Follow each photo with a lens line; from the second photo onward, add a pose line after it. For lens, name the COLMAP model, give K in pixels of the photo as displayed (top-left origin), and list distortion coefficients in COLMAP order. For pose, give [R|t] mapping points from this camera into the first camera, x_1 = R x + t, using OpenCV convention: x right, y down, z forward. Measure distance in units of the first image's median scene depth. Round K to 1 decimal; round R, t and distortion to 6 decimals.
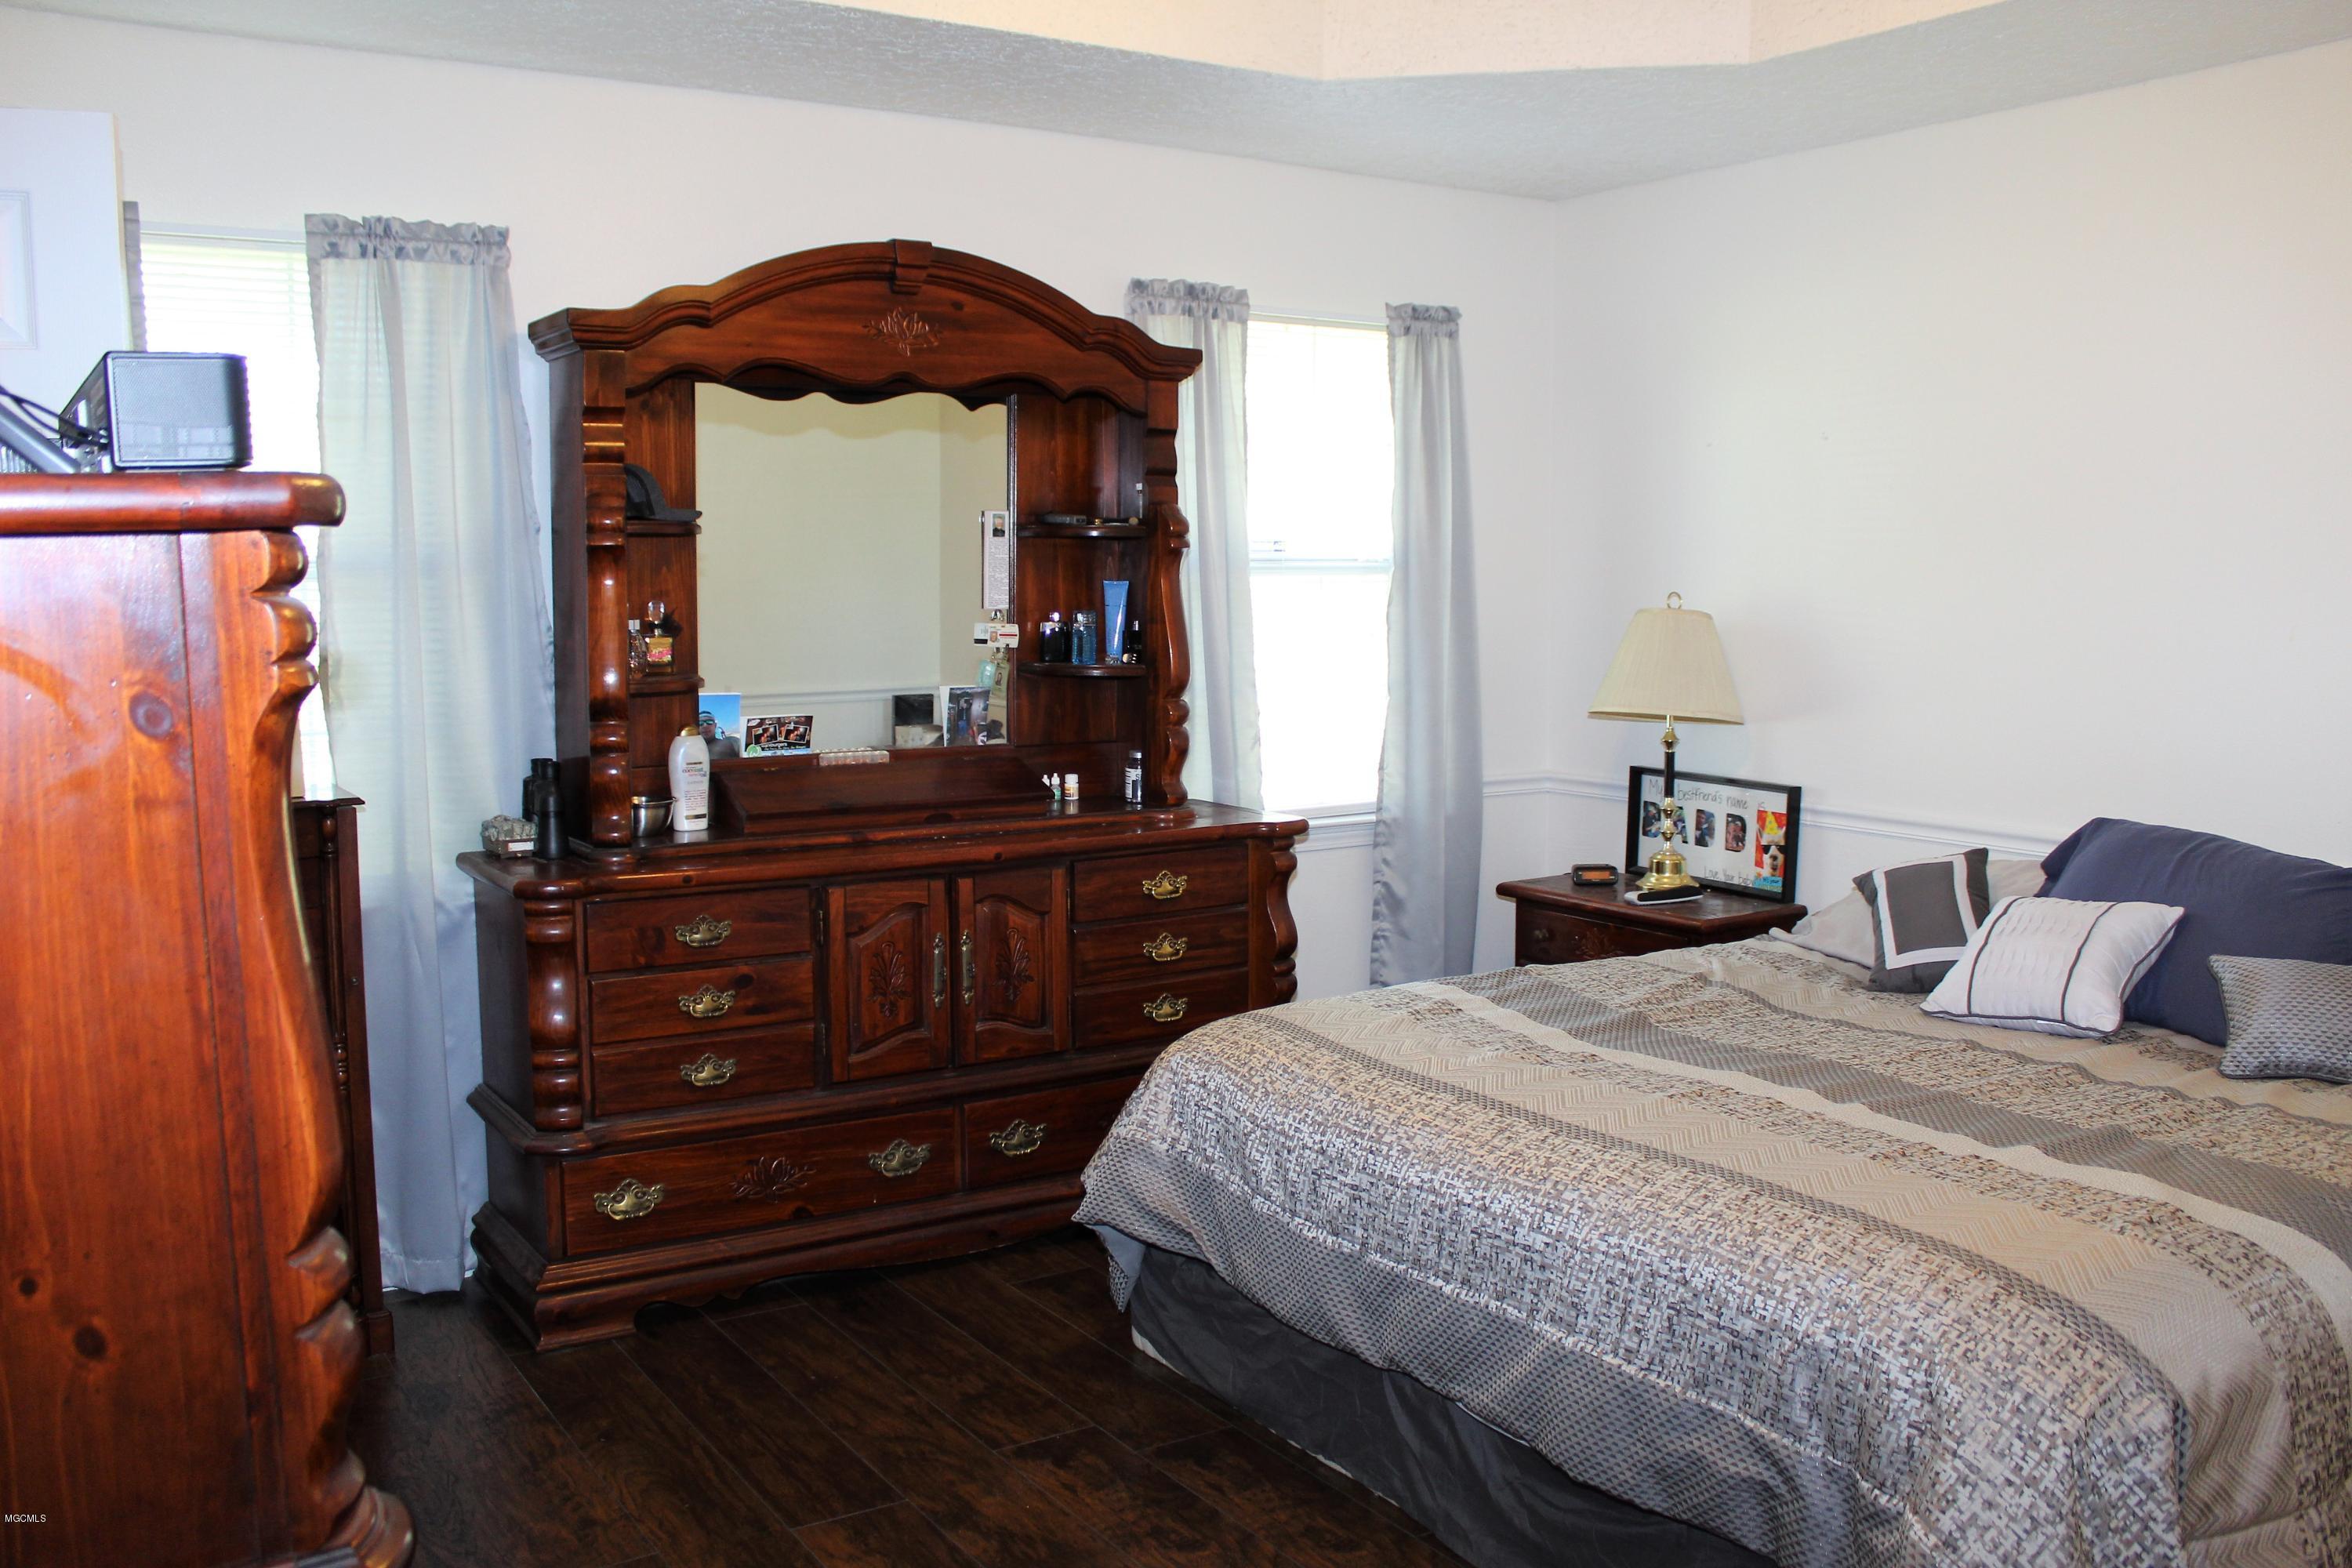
lens RADIAL K [[1982.9, 0, 1176.0], [0, 1982.9, 784.0], [0, 0, 1]] dist [-0.157747, 0.150478]
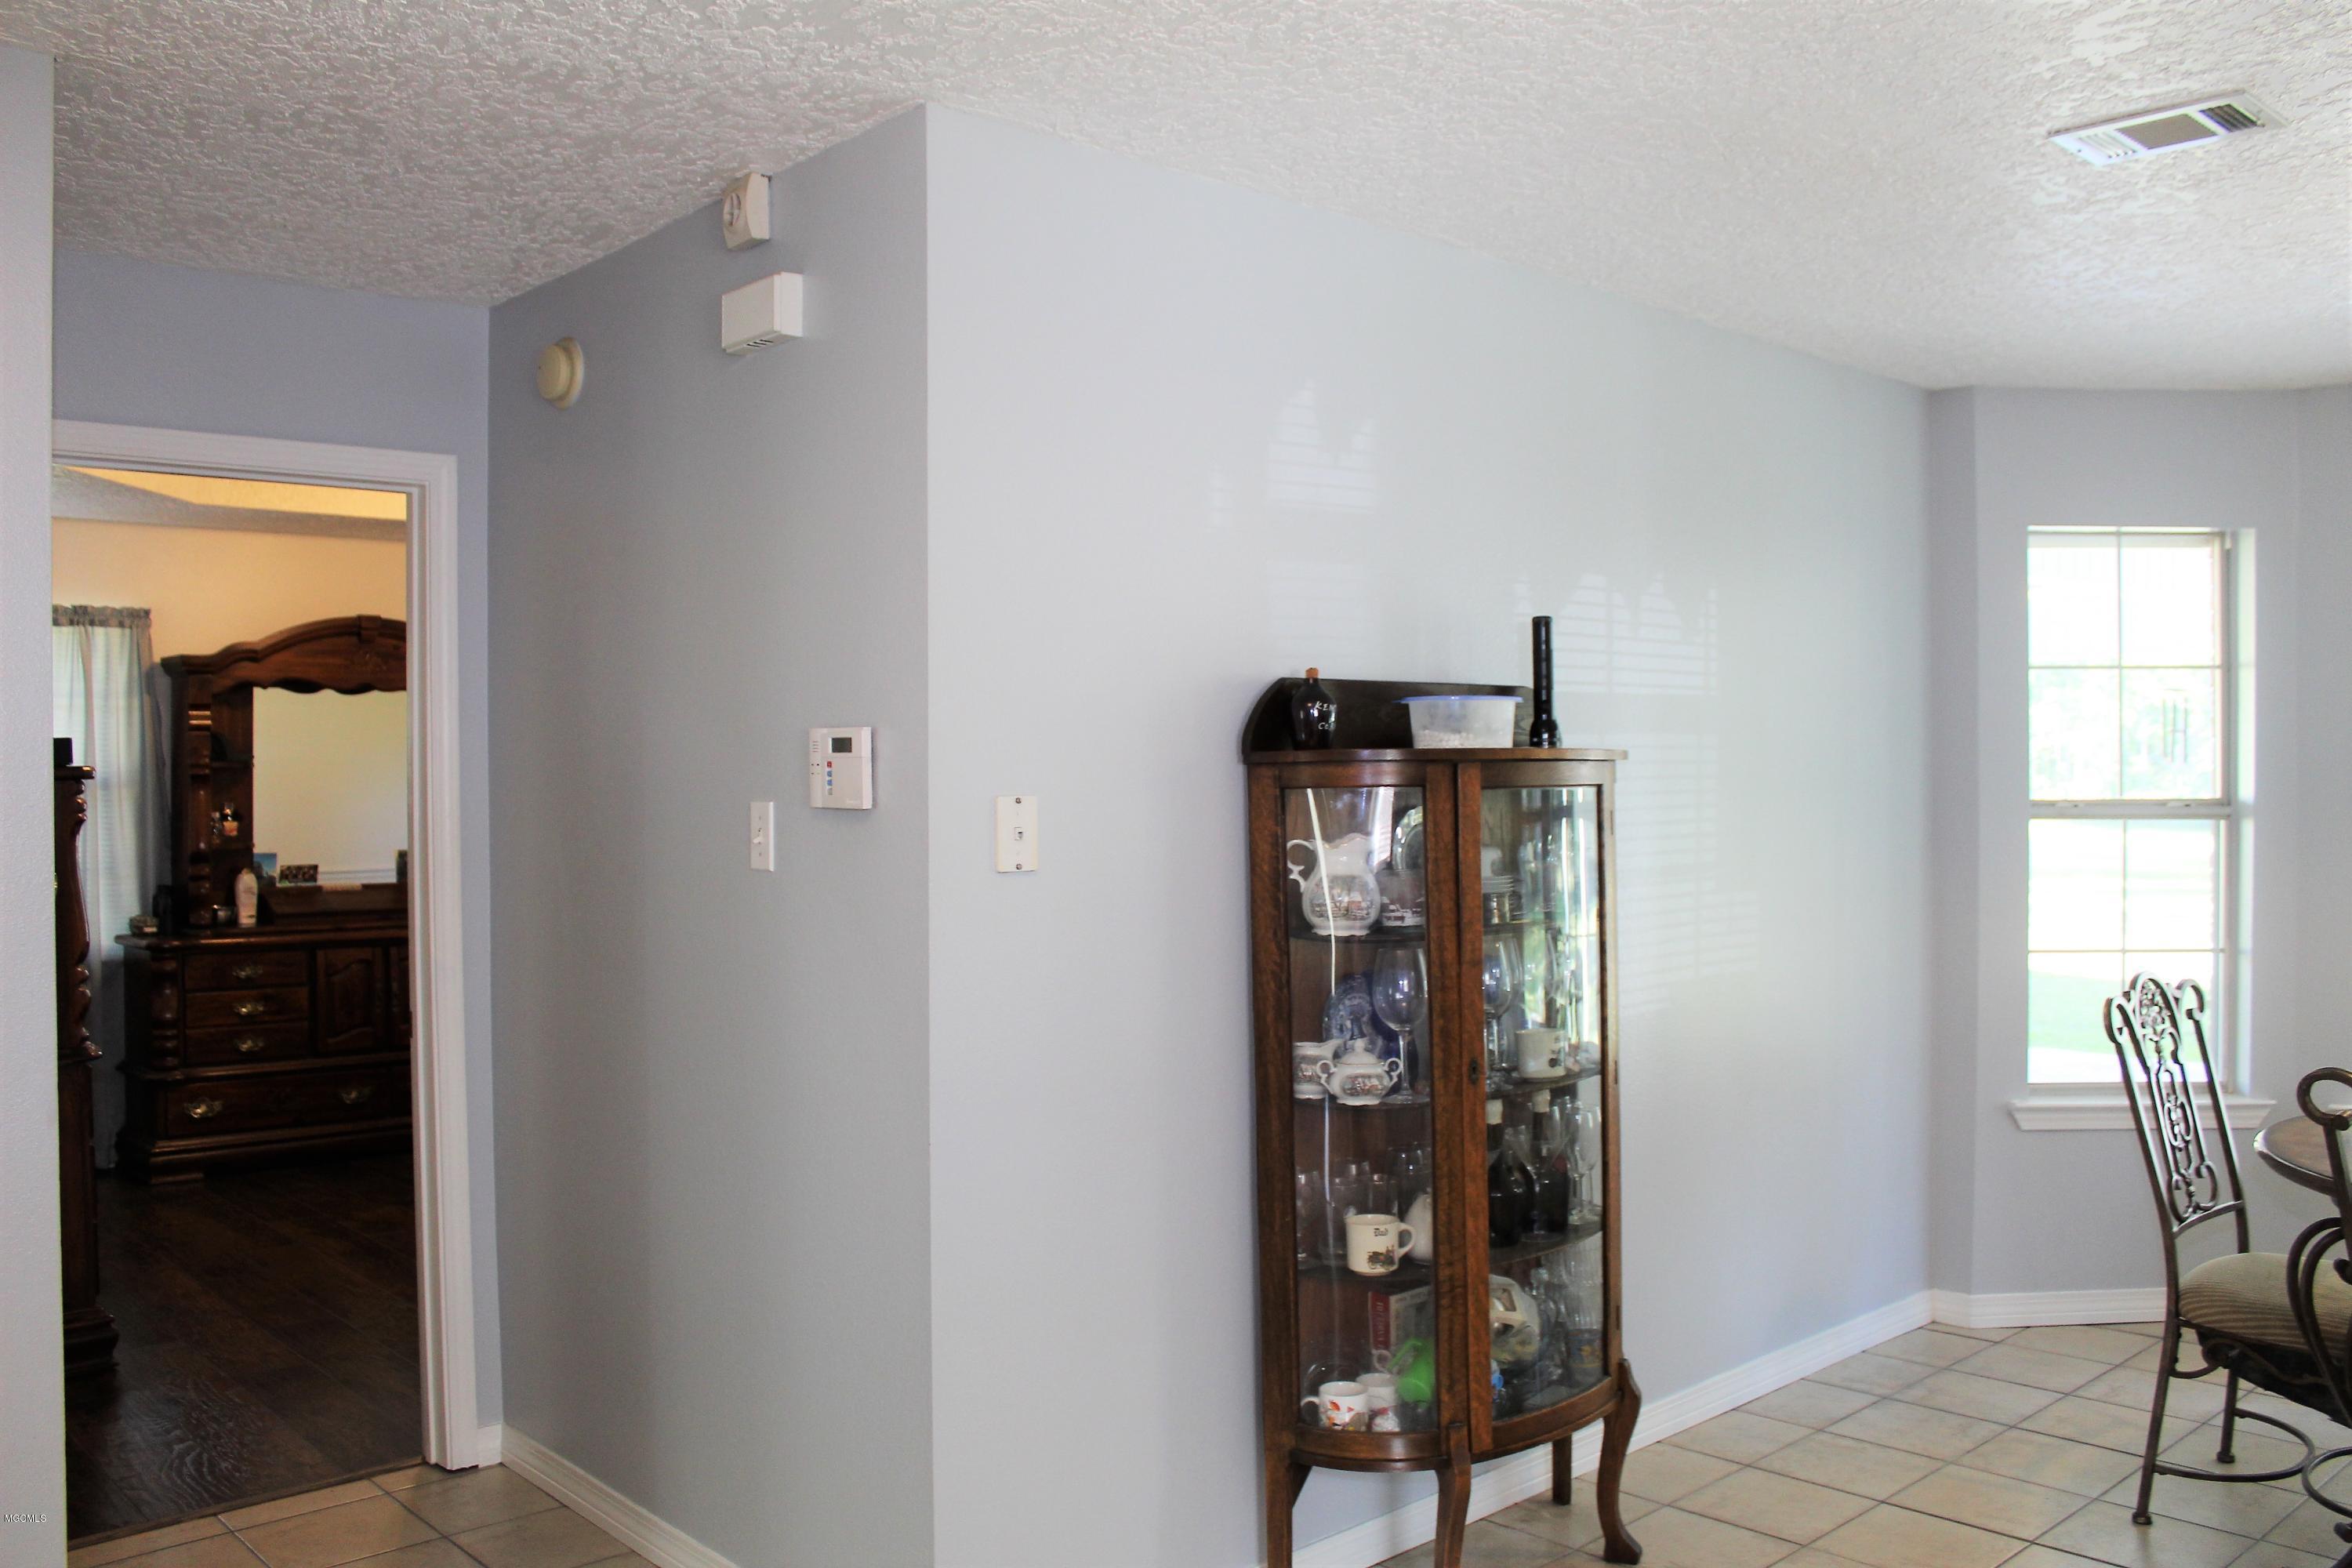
lens RADIAL K [[1982.9, 0, 1176.0], [0, 1982.9, 784.0], [0, 0, 1]] dist [-0.157747, 0.150478]
pose [[0.985815, -0.004847, 0.167765, 0.334274], [0.022196, 0.994569, -0.101690, 0.100841], [-0.166361, 0.103971, 0.980568, -1.006636]]
